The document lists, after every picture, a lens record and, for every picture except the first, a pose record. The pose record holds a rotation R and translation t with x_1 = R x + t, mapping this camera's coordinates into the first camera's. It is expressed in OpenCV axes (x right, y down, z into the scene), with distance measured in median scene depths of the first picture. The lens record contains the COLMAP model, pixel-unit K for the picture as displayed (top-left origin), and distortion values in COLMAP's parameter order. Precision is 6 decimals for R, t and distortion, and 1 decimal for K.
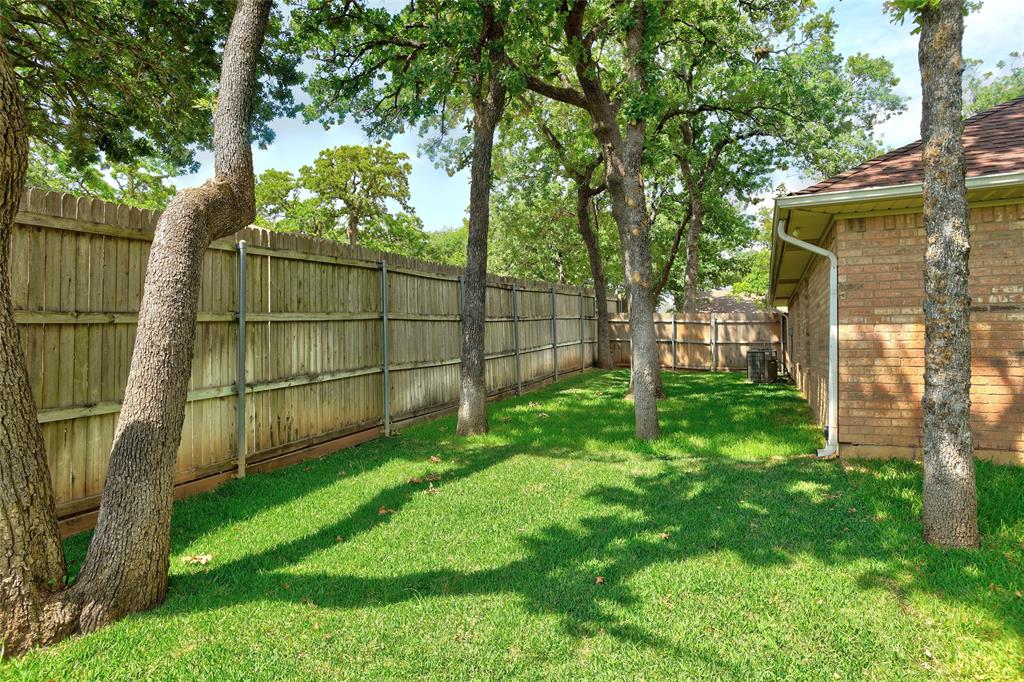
lens RADIAL K [[591.3, 0, 510.5], [0, 591.3, 348.7], [0, 0, 1]] dist [-0.025115, 0.011378]
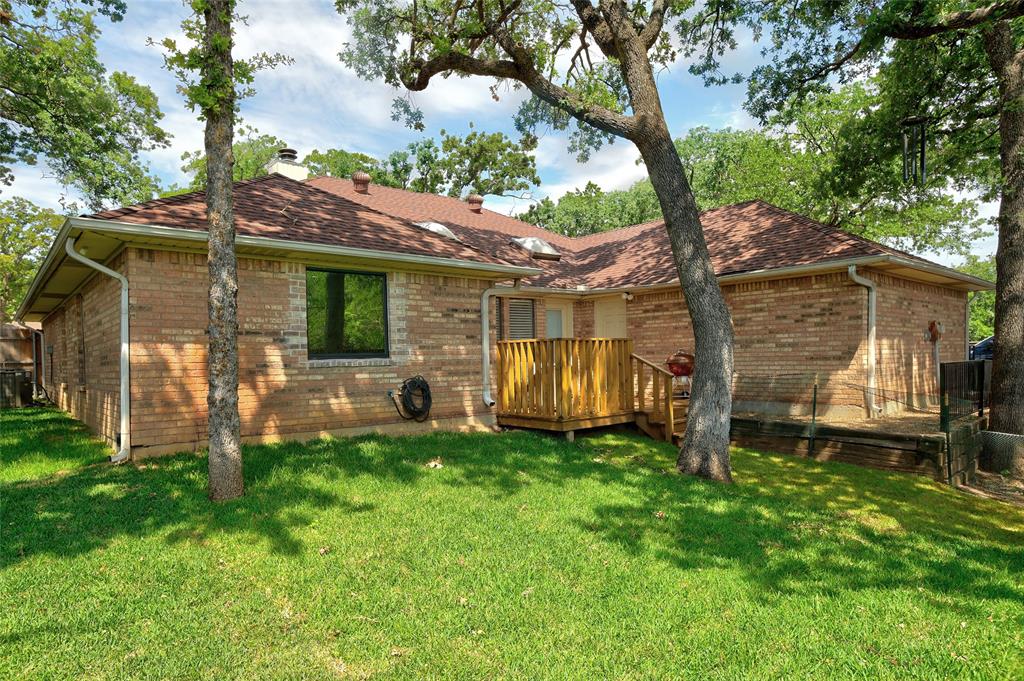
lens RADIAL K [[591.3, 0, 518.2], [0, 591.3, 359.6], [0, 0, 1]] dist [-0.025115, 0.011378]
pose [[0.421490, 0.005822, 0.906814, -0.142393], [0.011057, 0.999872, -0.011559, 0.014950], [-0.906766, 0.014899, 0.421372, -0.140142]]
